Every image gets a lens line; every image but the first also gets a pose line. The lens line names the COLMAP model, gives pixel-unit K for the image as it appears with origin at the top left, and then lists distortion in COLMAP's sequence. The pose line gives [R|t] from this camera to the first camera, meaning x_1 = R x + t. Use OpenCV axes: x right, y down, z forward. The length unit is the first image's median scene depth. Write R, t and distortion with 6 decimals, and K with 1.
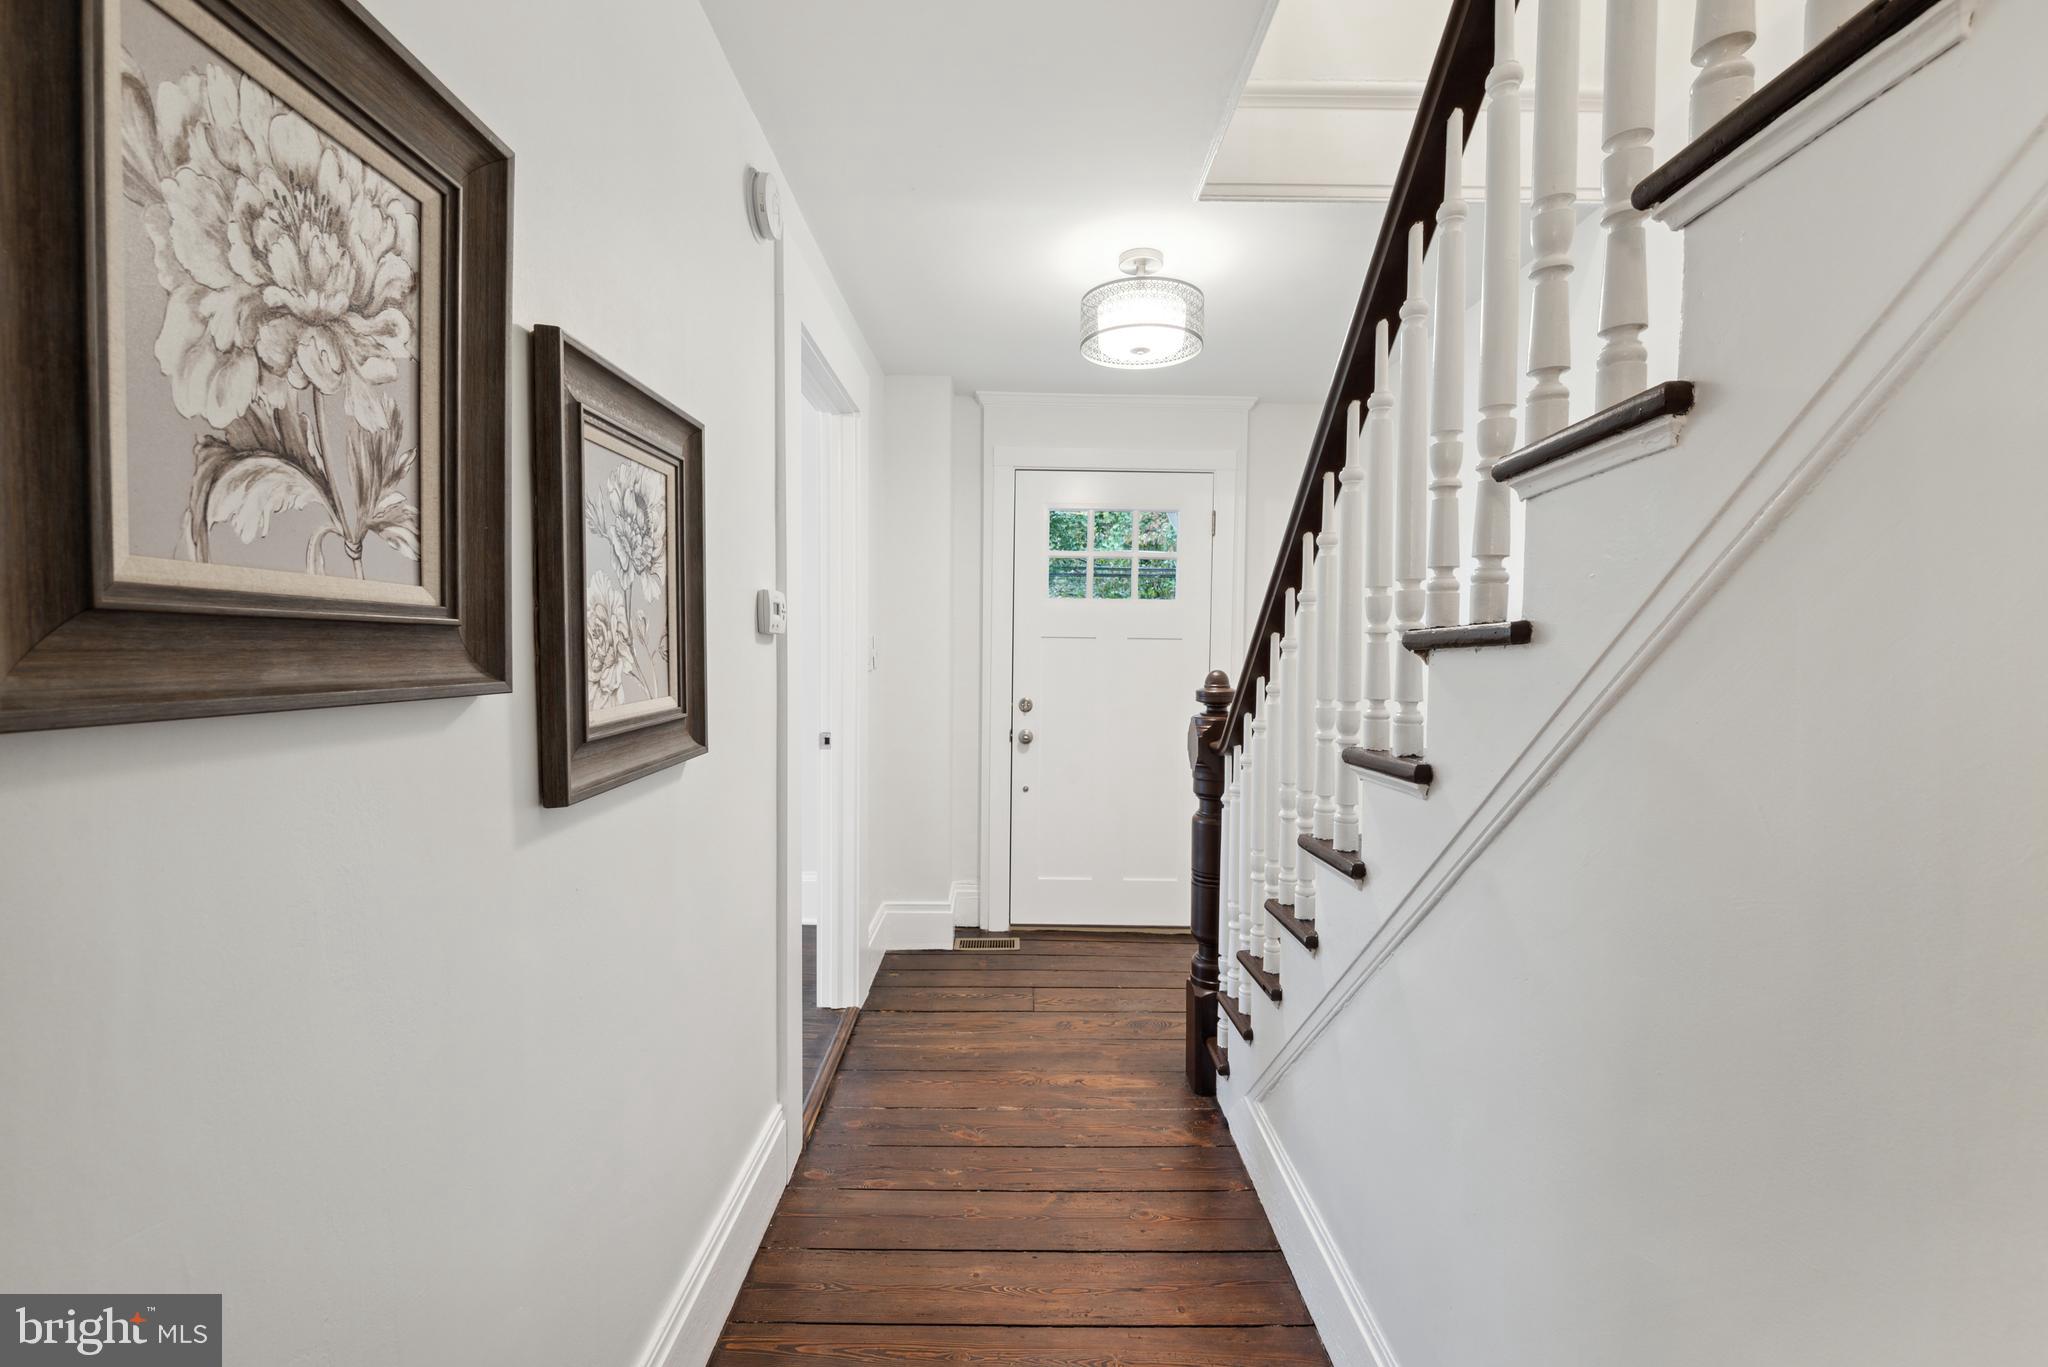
lens RADIAL K [[812.2, 0, 1017.0], [0, 812.2, 687.2], [0, 0, 1]] dist [-0.000756, -0.000144]
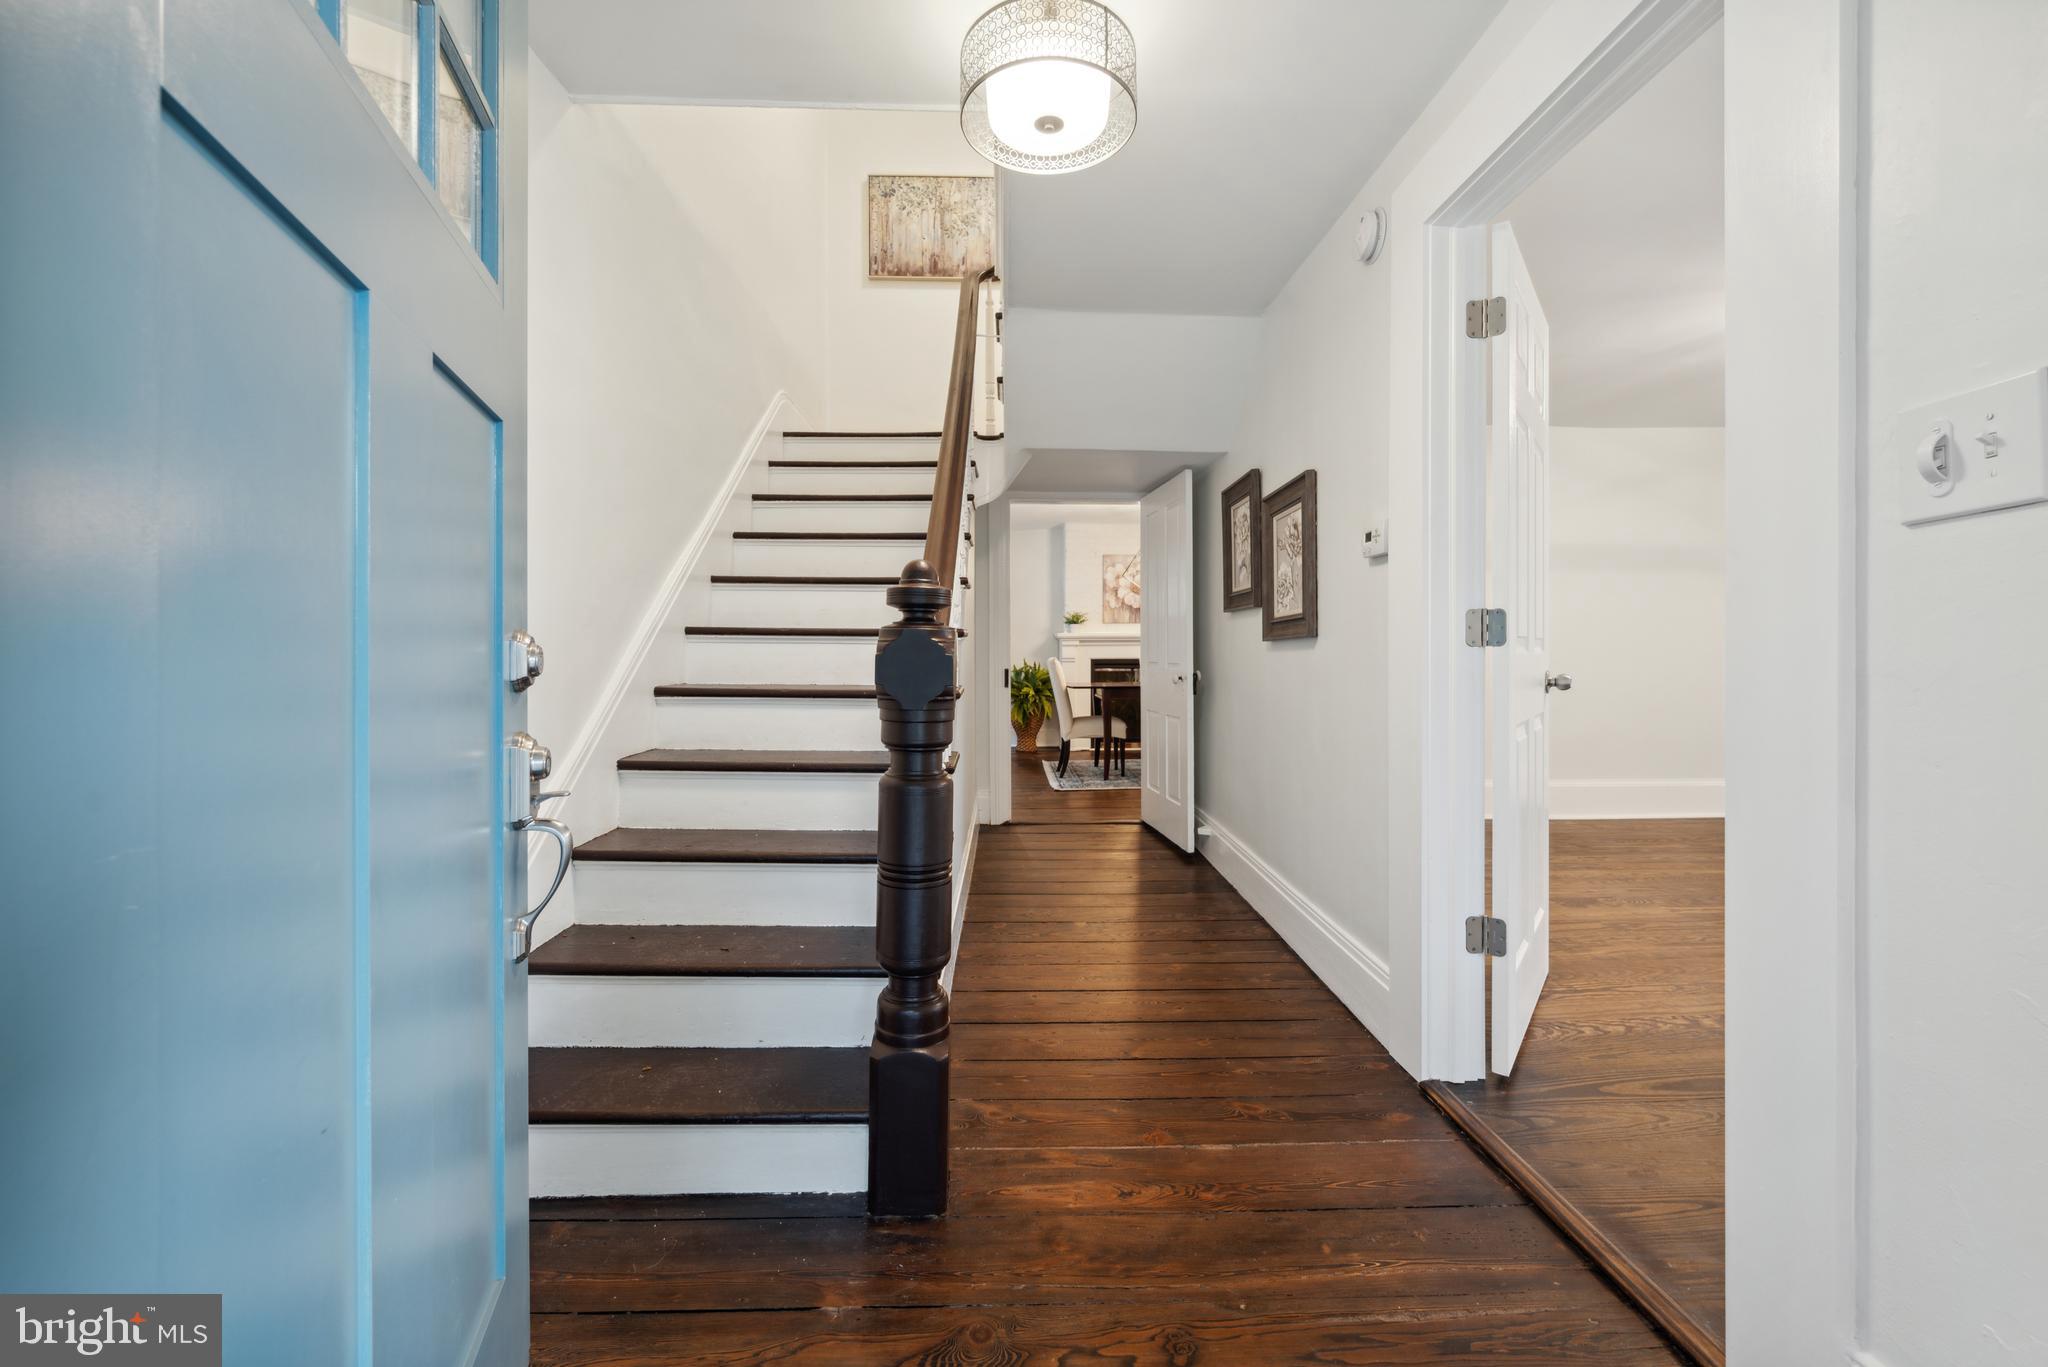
lens RADIAL K [[812.2, 0, 1026.2], [0, 812.2, 665.5], [0, 0, 1]] dist [-0.000756, -0.000144]
pose [[-0.999968, -0.007015, 0.003827, 0.181132], [-0.006925, 0.999713, 0.022935, 0.076007], [-0.003987, 0.022908, -0.999730, 1.919977]]
